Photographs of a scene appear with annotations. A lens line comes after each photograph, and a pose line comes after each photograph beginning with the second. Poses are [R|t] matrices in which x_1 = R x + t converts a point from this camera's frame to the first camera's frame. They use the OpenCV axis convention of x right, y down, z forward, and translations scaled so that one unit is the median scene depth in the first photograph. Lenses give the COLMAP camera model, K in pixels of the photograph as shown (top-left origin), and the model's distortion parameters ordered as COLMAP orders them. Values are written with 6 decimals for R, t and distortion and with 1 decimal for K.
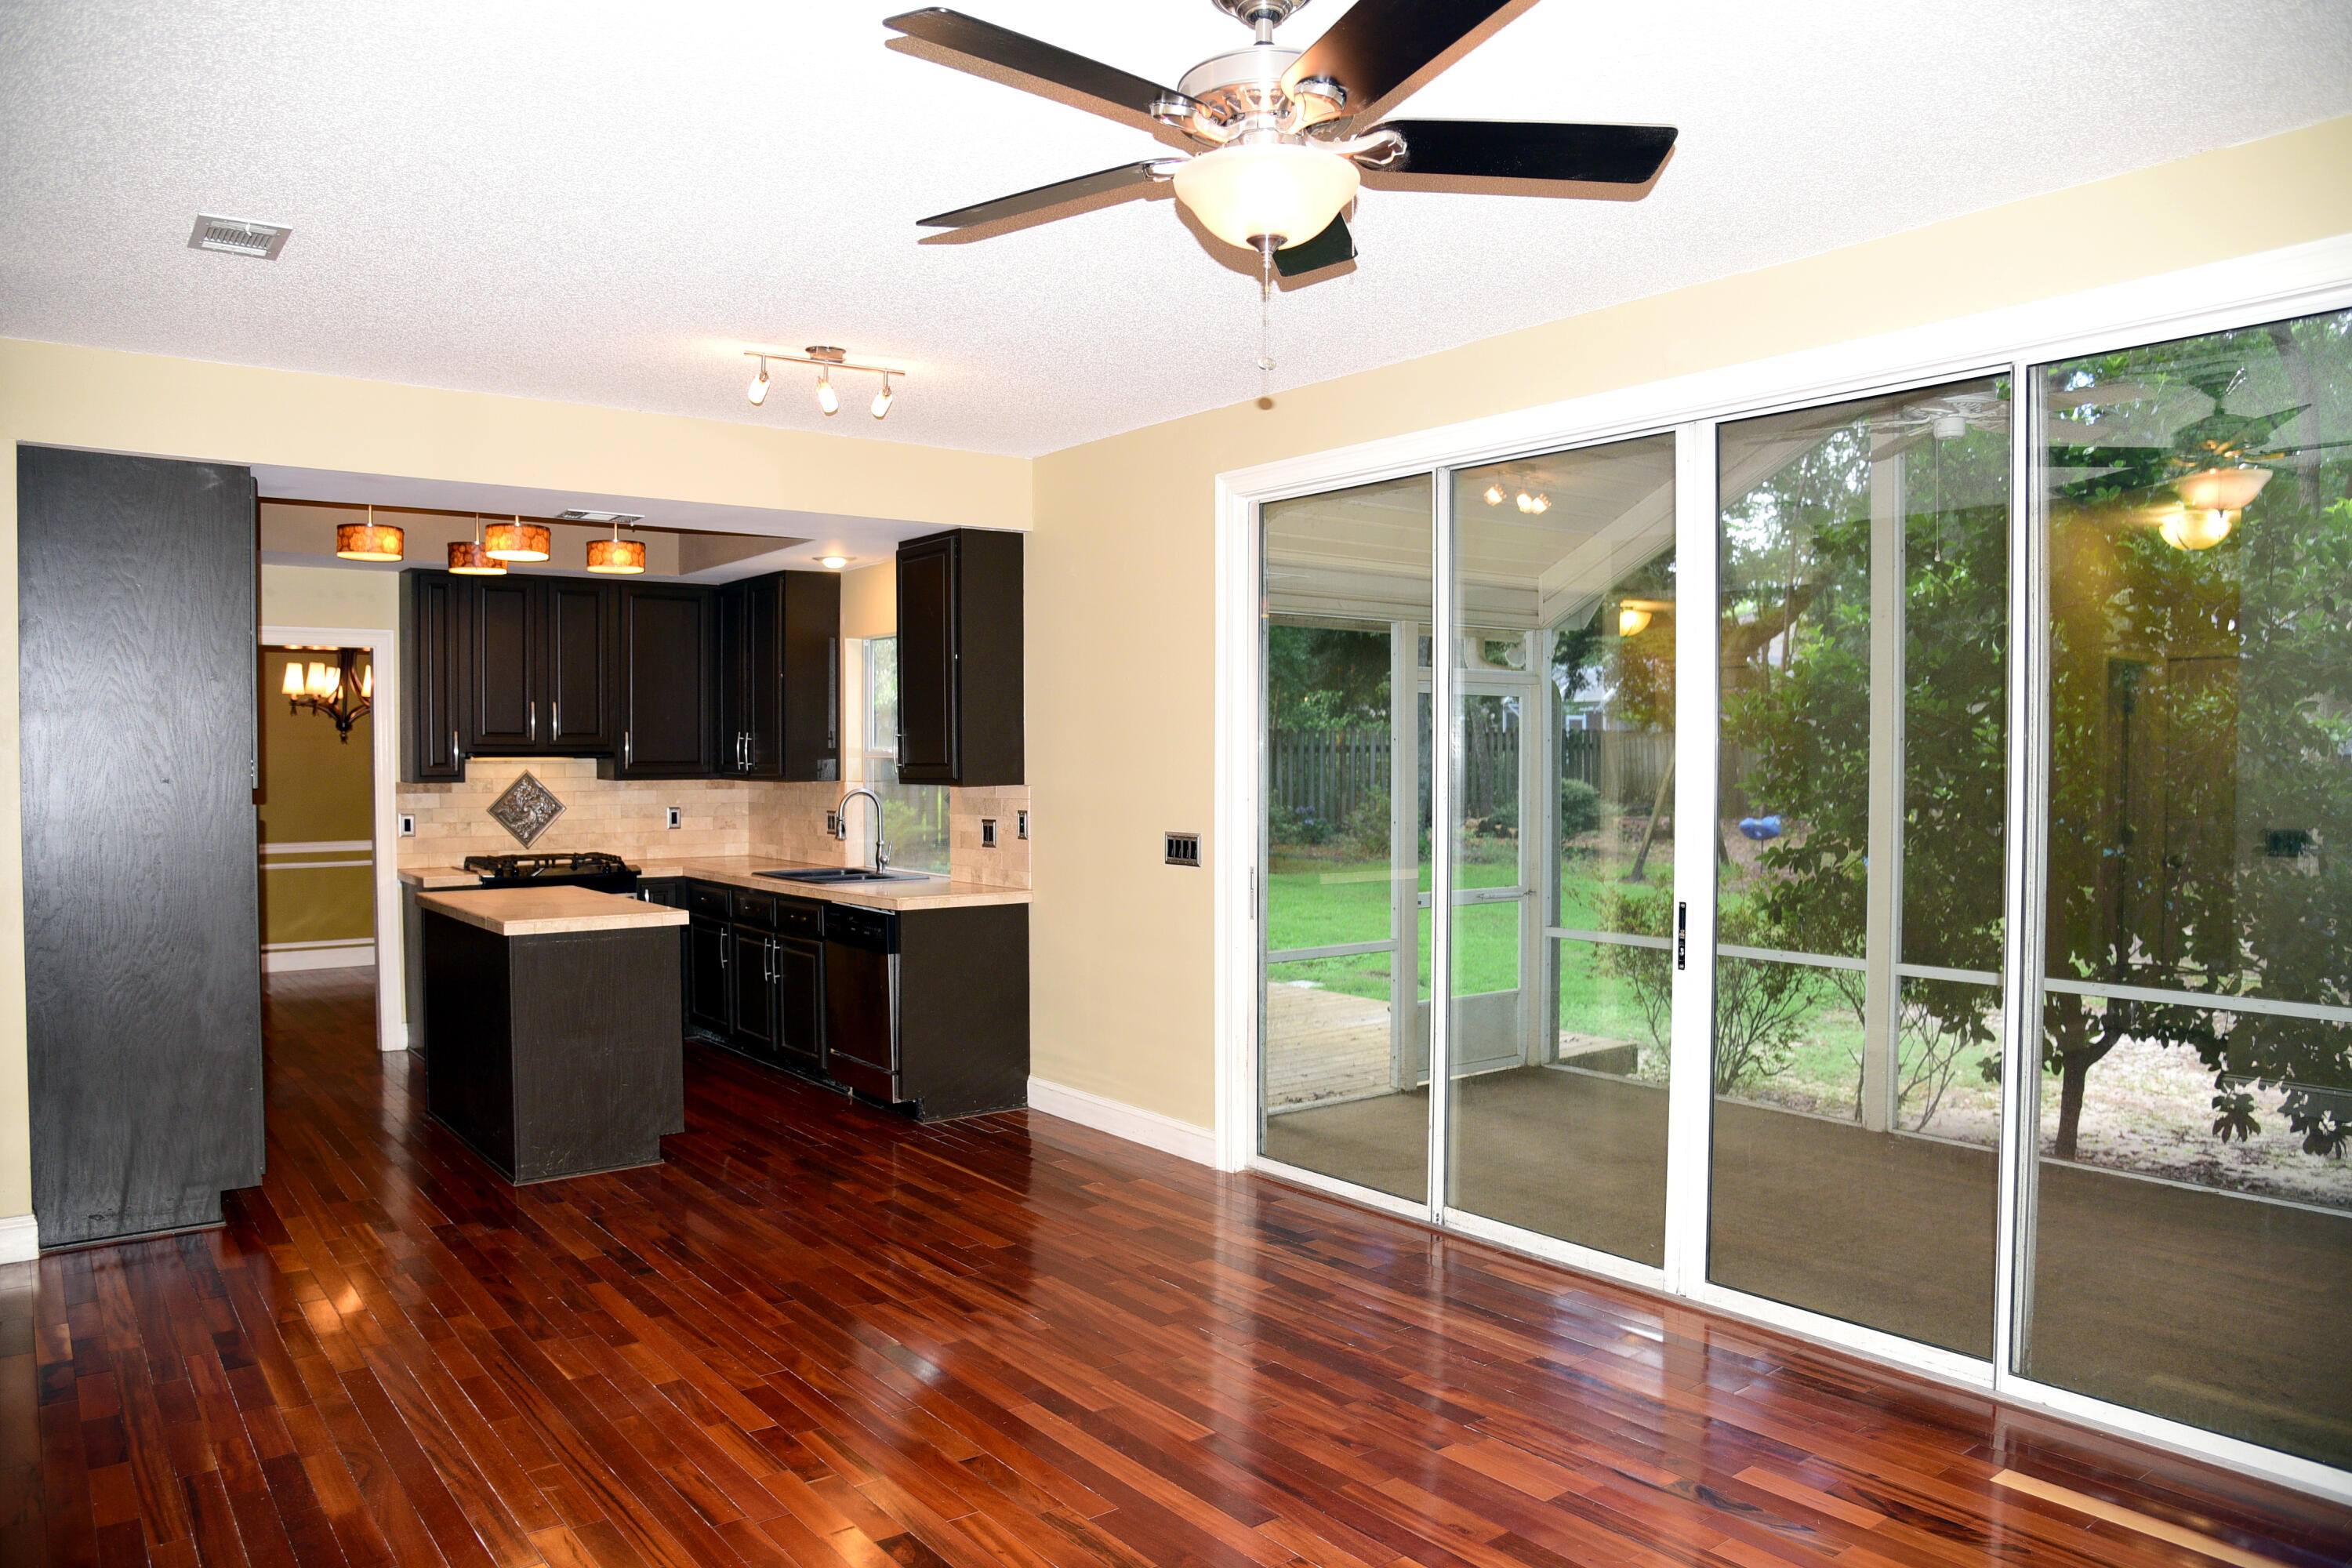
lens RADIAL K [[1600.8, 0, 1174.3], [0, 1600.8, 797.2], [0, 0, 1]] dist [-0.124620, 0.071096]
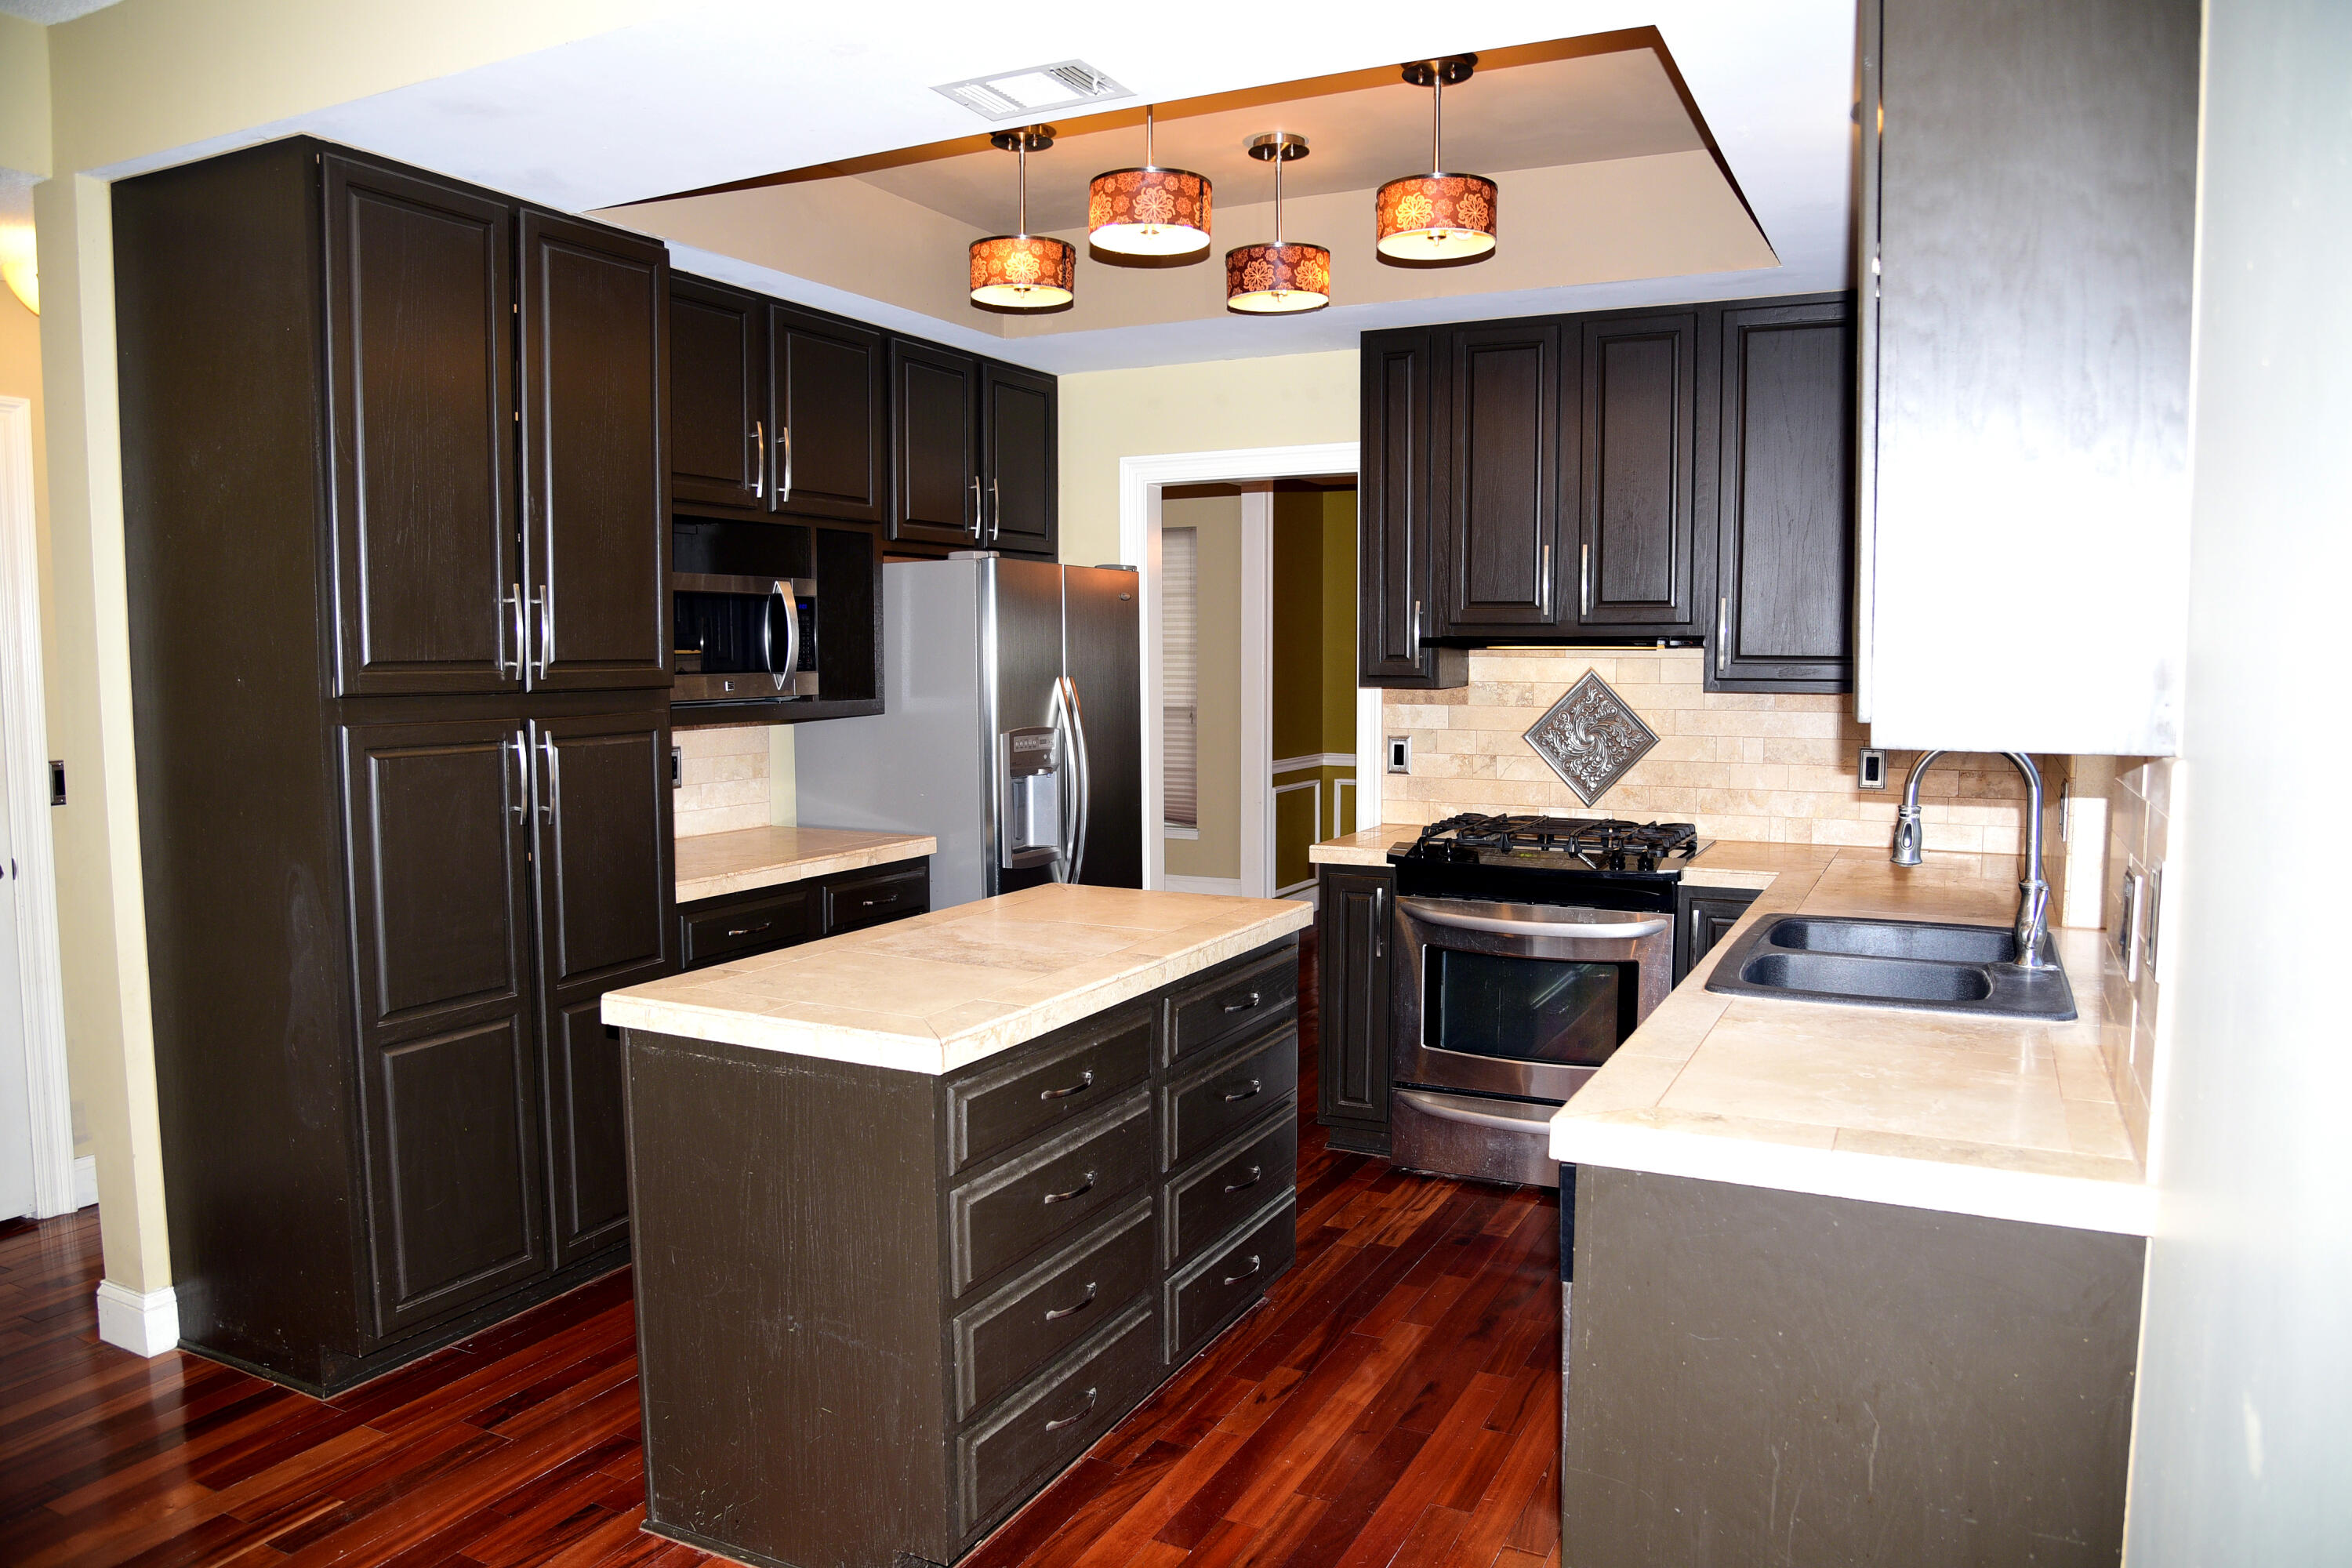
lens RADIAL K [[1600.8, 0, 1174.3], [0, 1600.8, 797.2], [0, 0, 1]] dist [-0.124620, 0.071096]
pose [[0.431850, 0.081928, -0.898217, 0.042055], [-0.024669, 0.996566, 0.079038, -0.012740], [0.901608, -0.011974, 0.432388, 0.618013]]
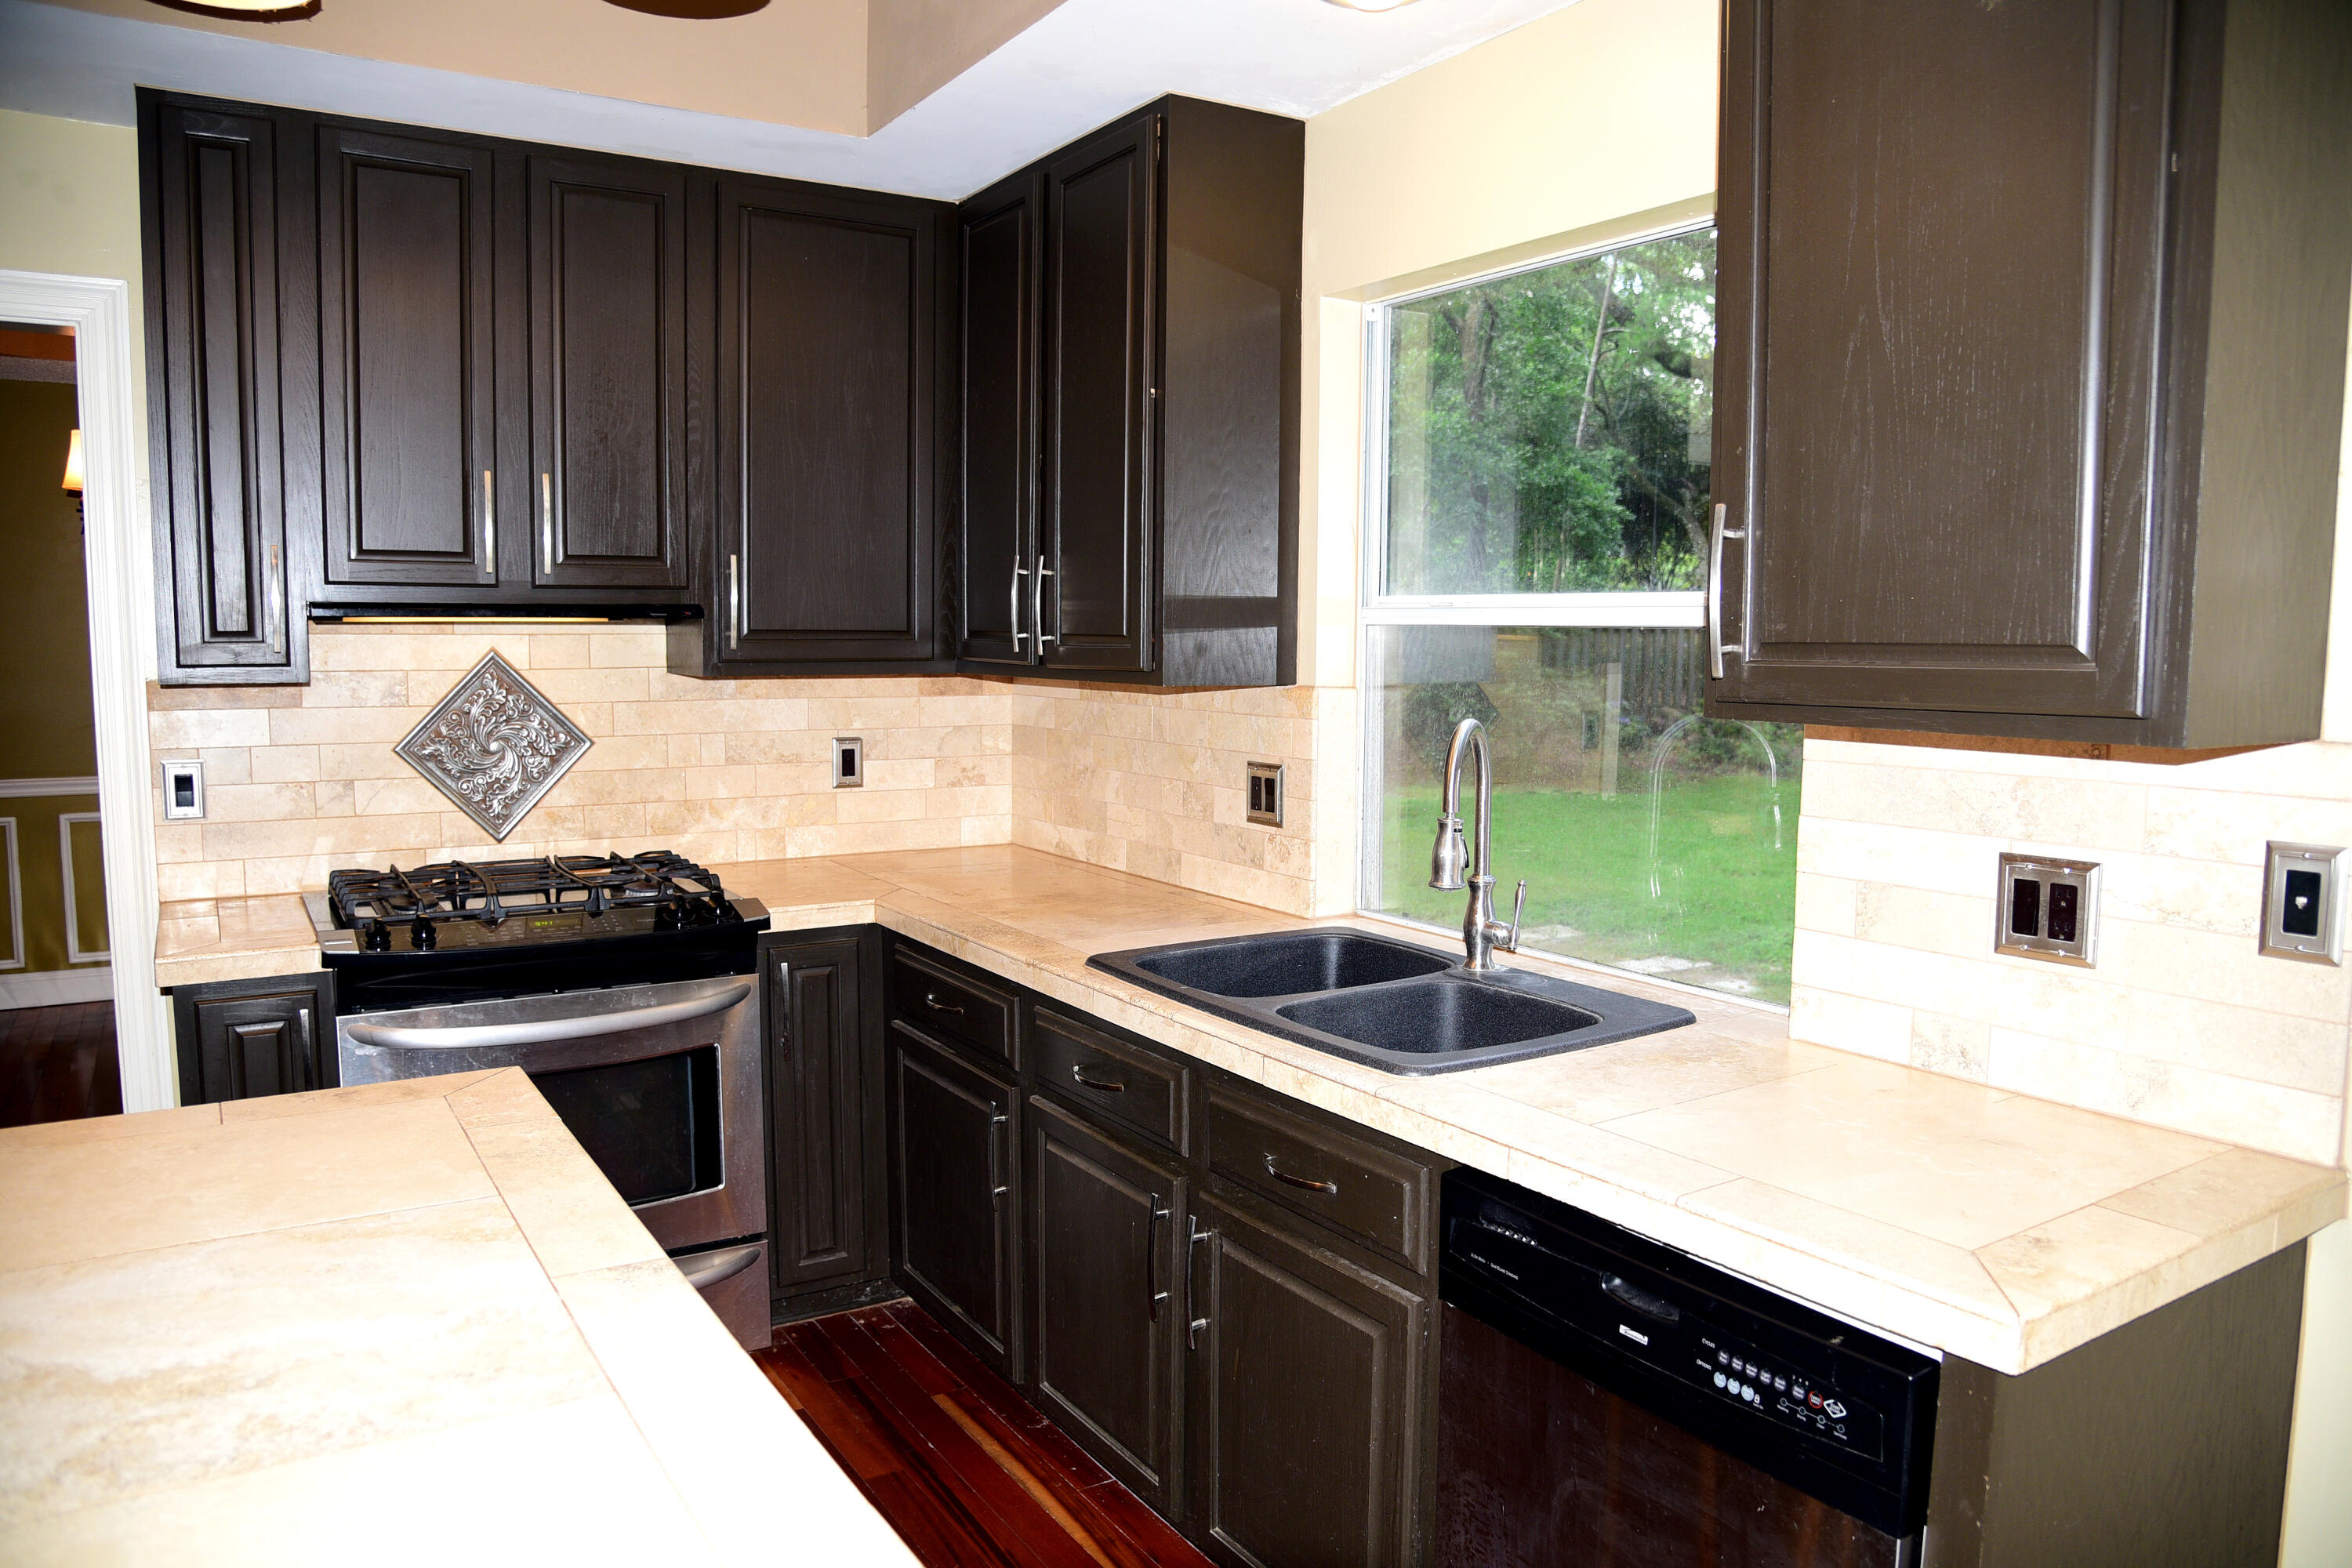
lens RADIAL K [[1591.9, 0, 1176.0], [0, 1591.9, 784.0], [0, 0, 1]] dist [-0.077580, -0.001981]
pose [[0.996285, 0.016731, -0.084477, -0.201698], [-0.011131, 0.997736, 0.066324, -0.011628], [0.085395, -0.065138, 0.994216, 0.610537]]
